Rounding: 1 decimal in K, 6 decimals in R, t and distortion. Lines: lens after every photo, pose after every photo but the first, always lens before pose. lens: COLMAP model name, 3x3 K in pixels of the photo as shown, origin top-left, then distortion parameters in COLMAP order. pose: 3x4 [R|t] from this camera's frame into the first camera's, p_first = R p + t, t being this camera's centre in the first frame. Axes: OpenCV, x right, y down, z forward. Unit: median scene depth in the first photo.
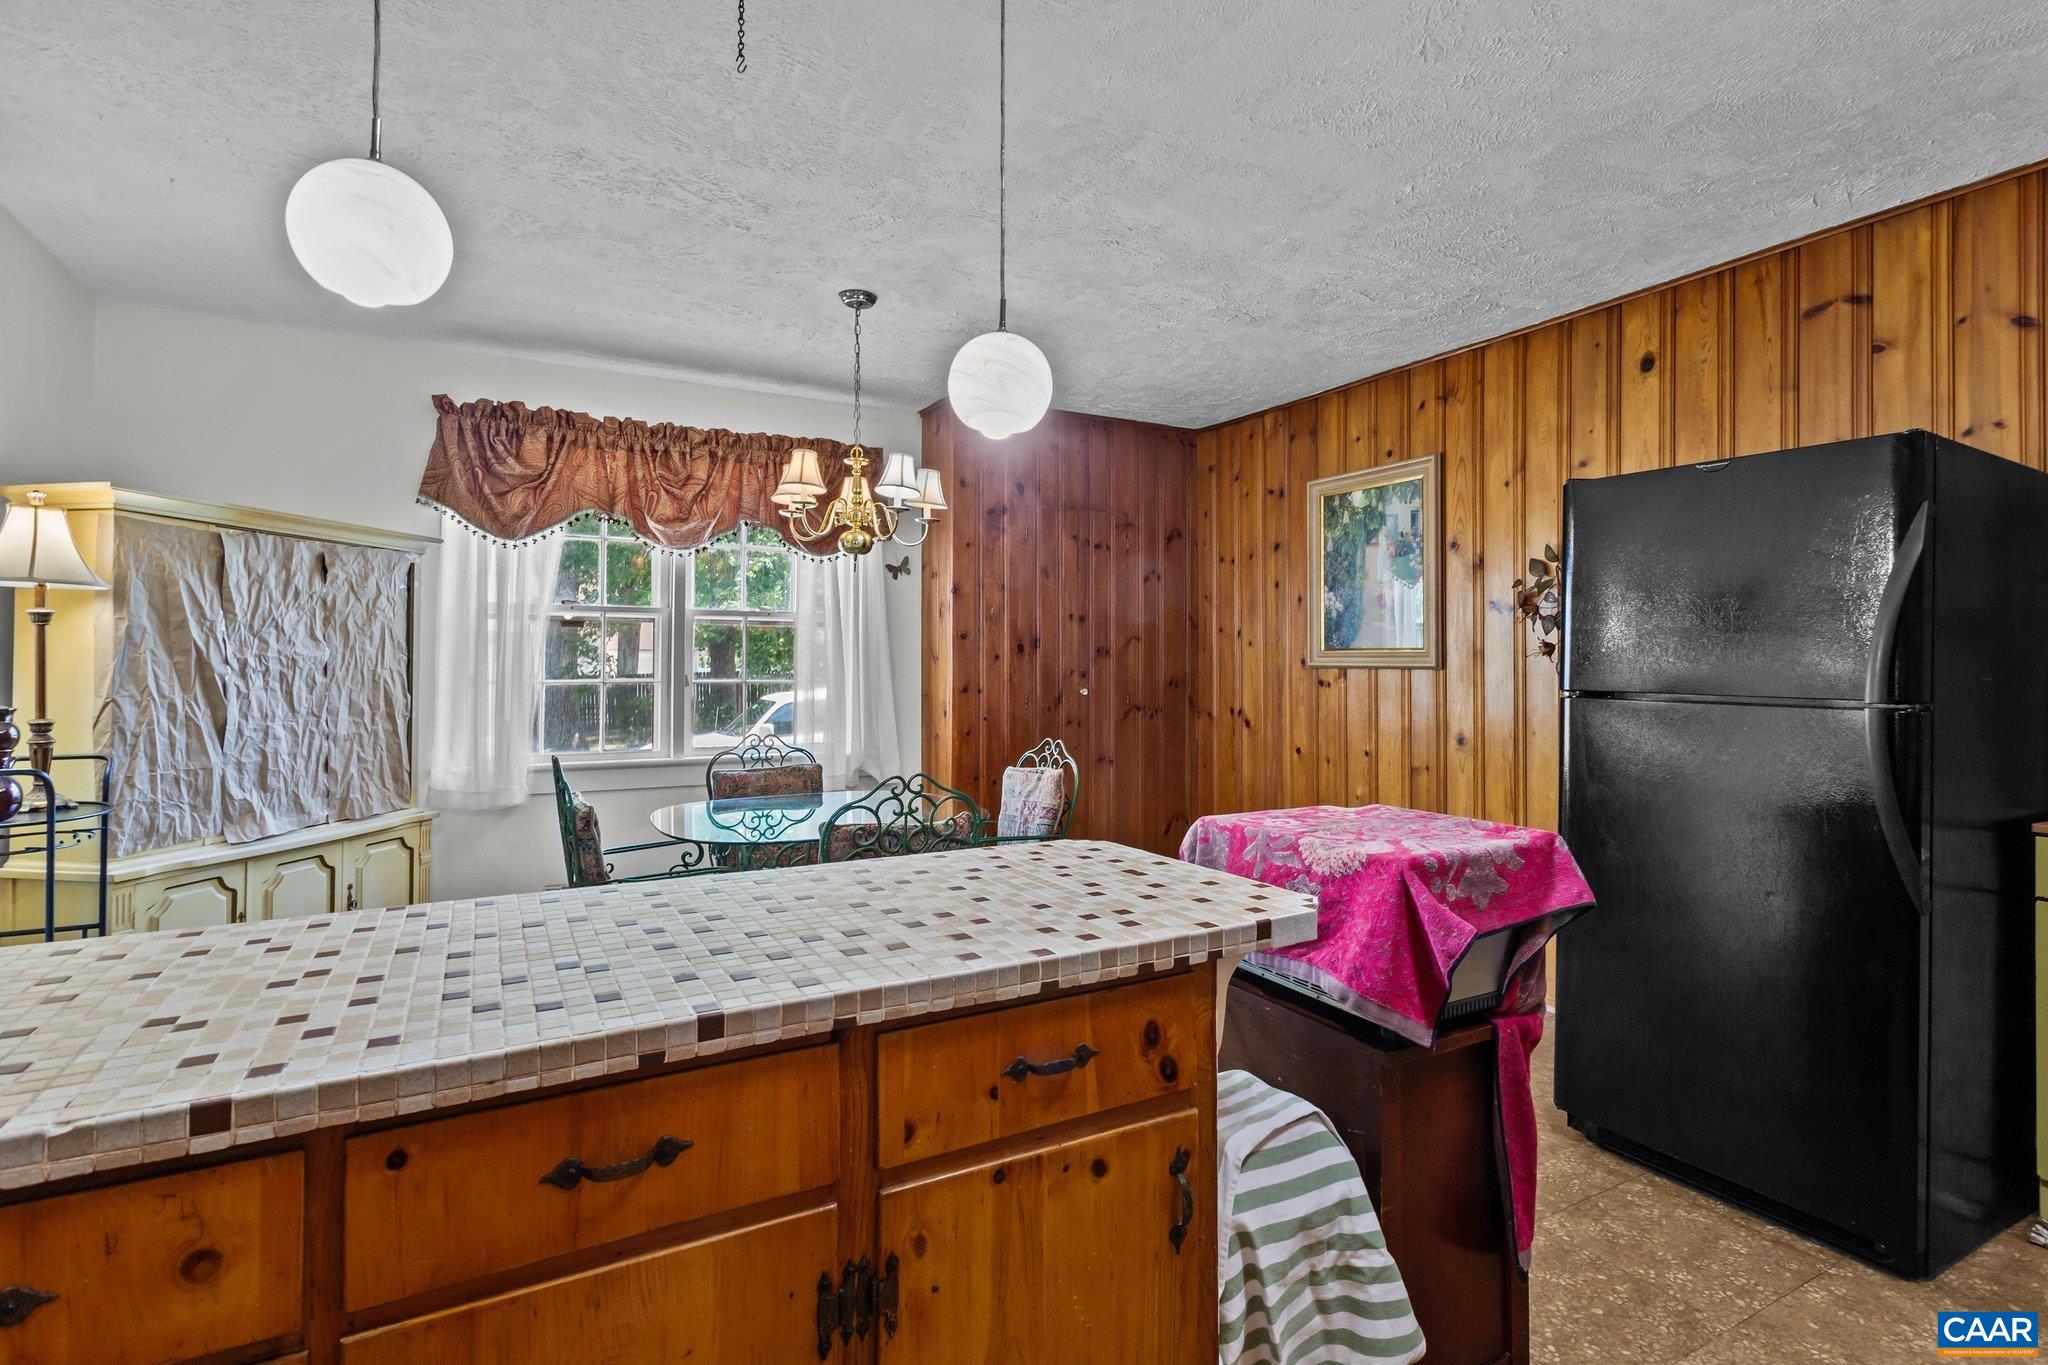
lens RADIAL K [[997.9, 0, 1026.9], [0, 997.9, 649.9], [0, 0, 1]] dist [0.009861, 0.000544]
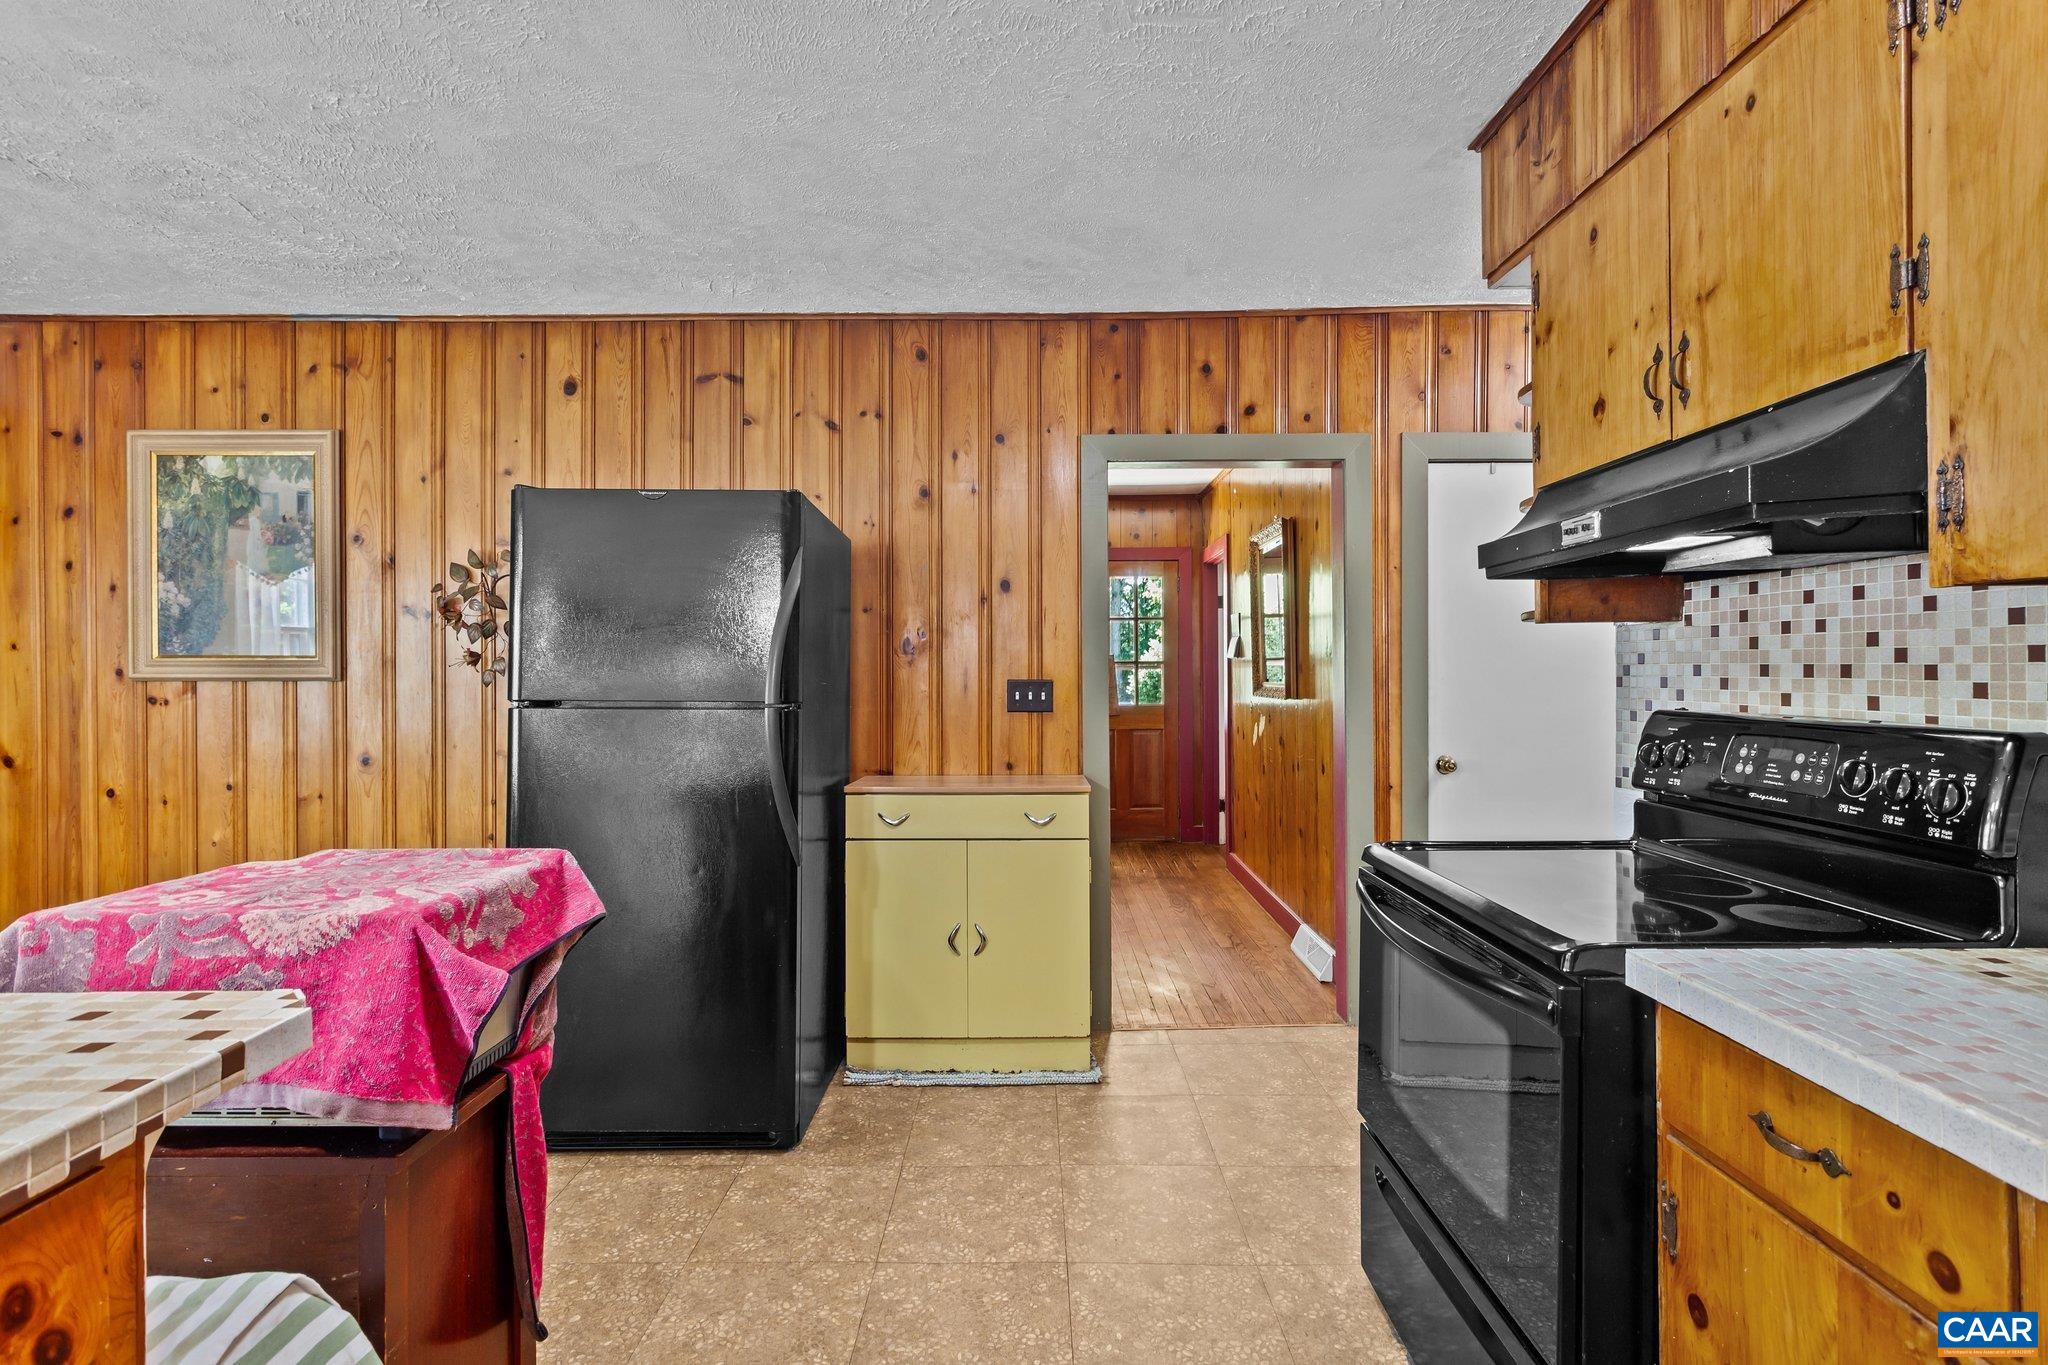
lens RADIAL K [[968.1, 0, 1031.1], [0, 968.1, 673.5], [0, 0, 1]] dist [0.005251, 0.000755]
pose [[0.489261, -0.003280, 0.872131, -0.028538], [-0.007927, 0.999935, 0.008208, 0.001650], [-0.872101, -0.010929, 0.489203, 0.073287]]
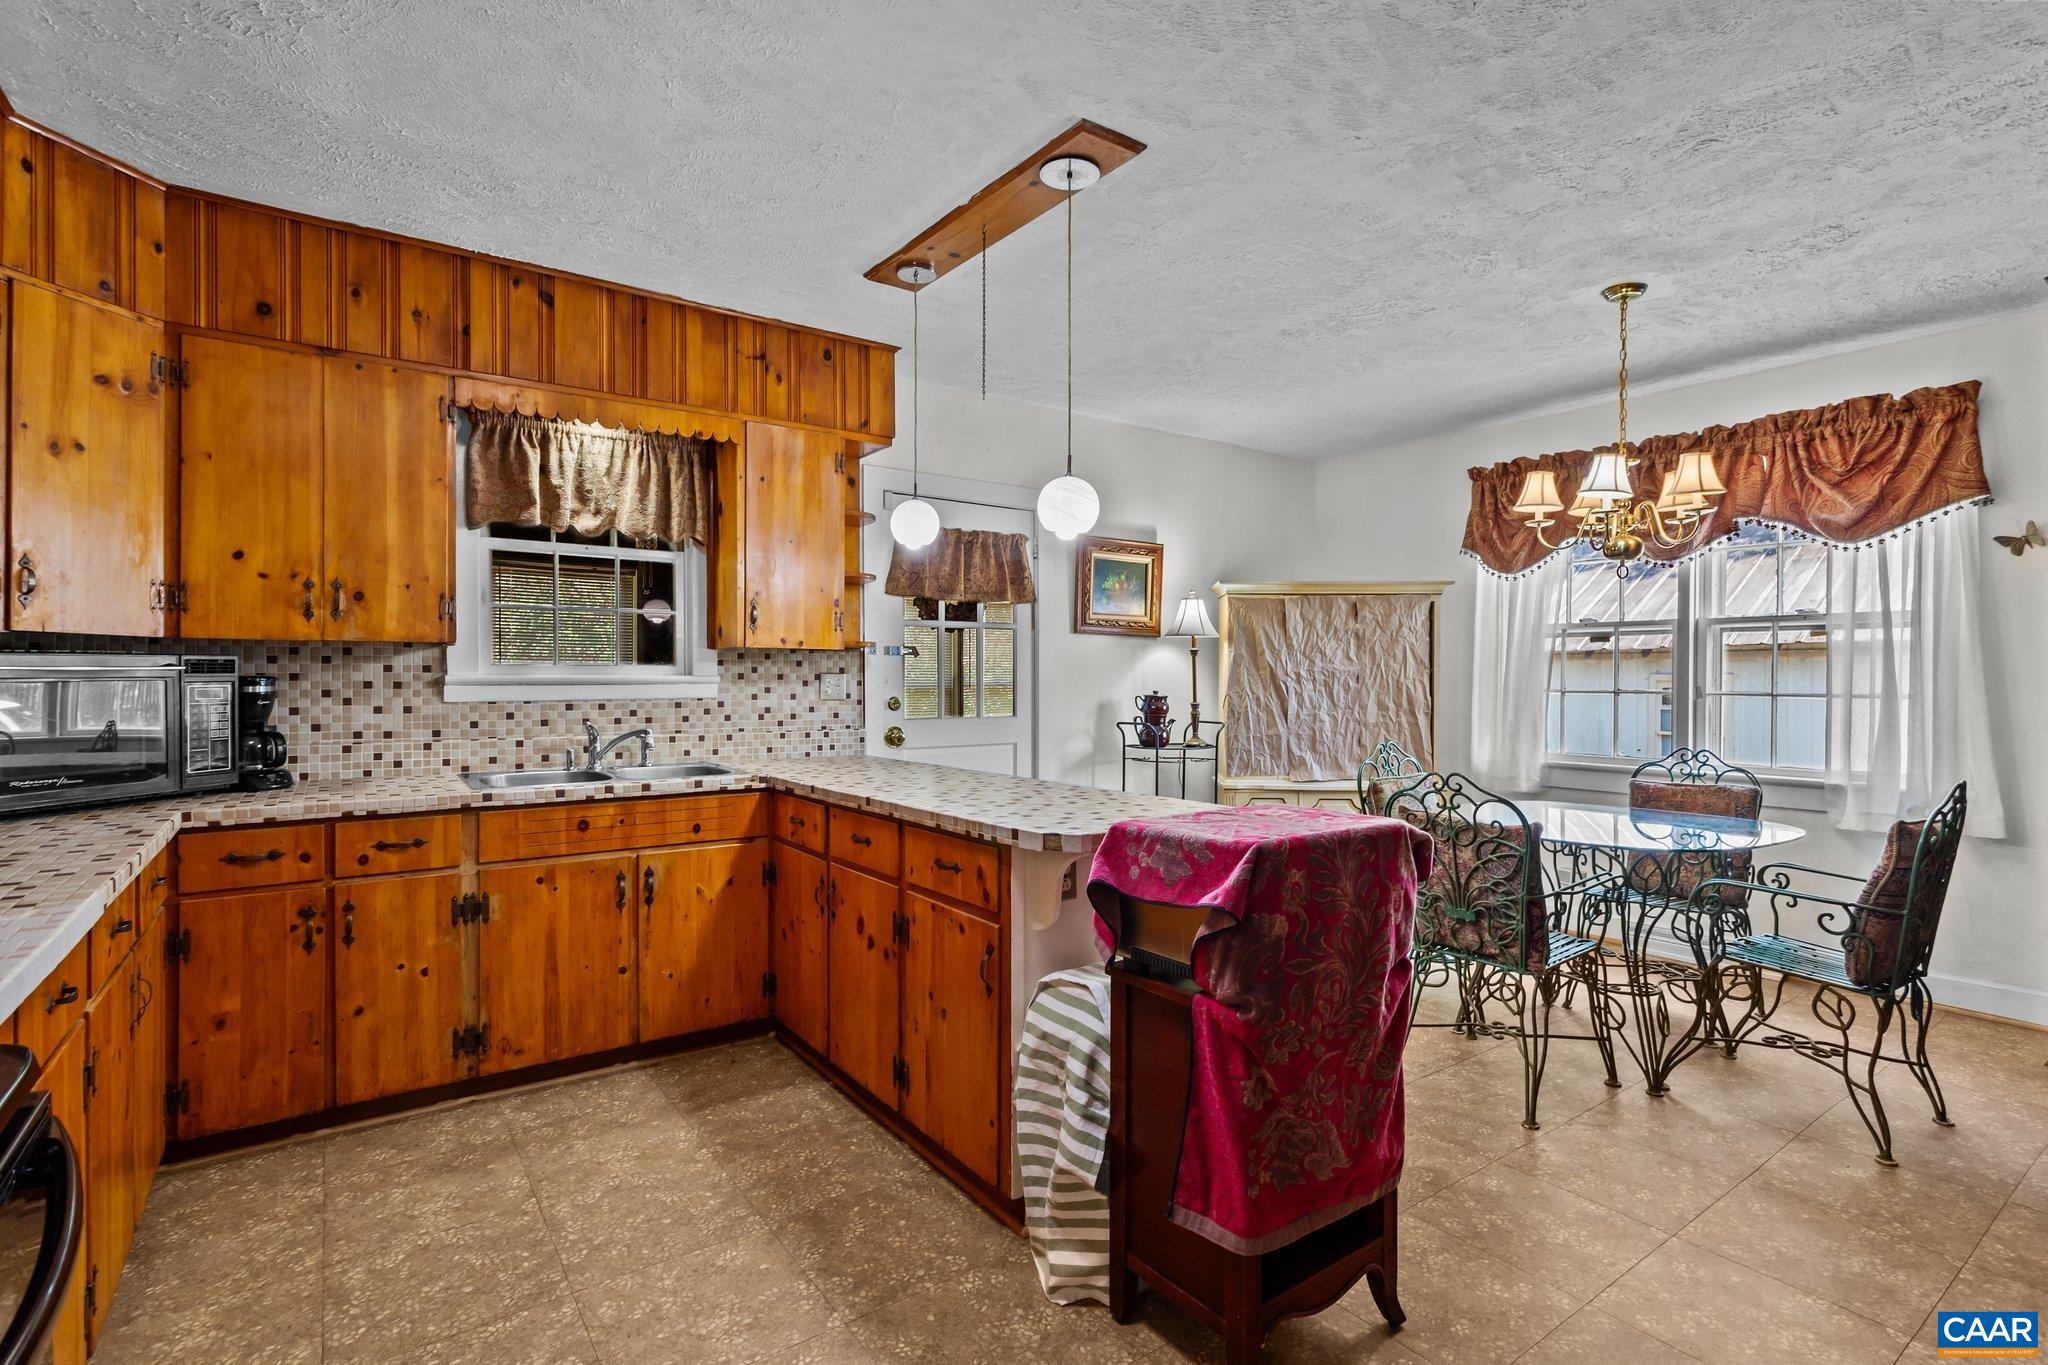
lens RADIAL K [[978.1, 0, 1036.1], [0, 978.1, 684.7], [0, 0, 1]] dist [0.004247, 0.000769]
pose [[0.120724, 0.006773, -0.992663, 0.647650], [0.013241, 0.999877, 0.008432, 0.008419], [0.992598, -0.014162, 0.120620, 0.299842]]
